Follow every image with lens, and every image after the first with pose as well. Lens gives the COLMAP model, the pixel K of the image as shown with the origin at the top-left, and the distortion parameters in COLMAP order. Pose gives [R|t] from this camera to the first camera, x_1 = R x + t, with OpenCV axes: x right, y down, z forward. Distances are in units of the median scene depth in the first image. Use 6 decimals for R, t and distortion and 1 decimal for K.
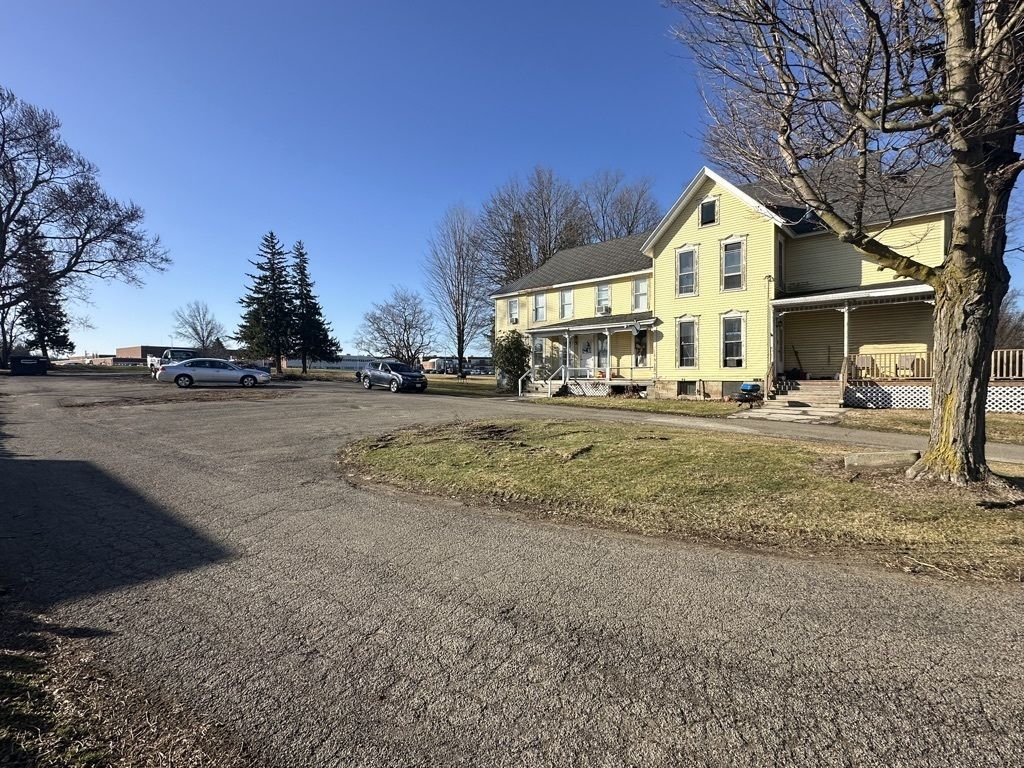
lens RADIAL K [[477.9, 0, 516.0], [0, 477.9, 382.0], [0, 0, 1]] dist [-0.007809, 0.001630]
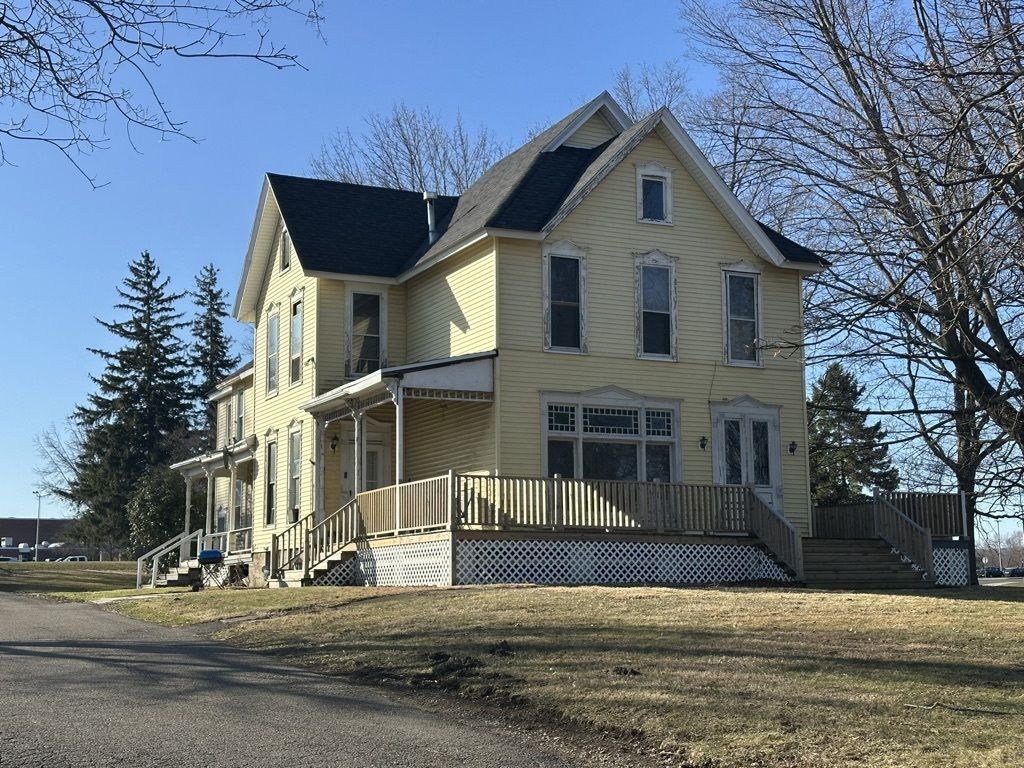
lens RADIAL K [[1457.5, 0, 504.2], [0, 1457.5, 353.3], [0, 0, 1]] dist [0.124859, 0.000000]
pose [[0.925689, -0.062233, -0.373130, 0.302355], [-0.004238, 0.984607, -0.174734, 0.016224], [0.378261, 0.163331, 0.911176, -0.109432]]
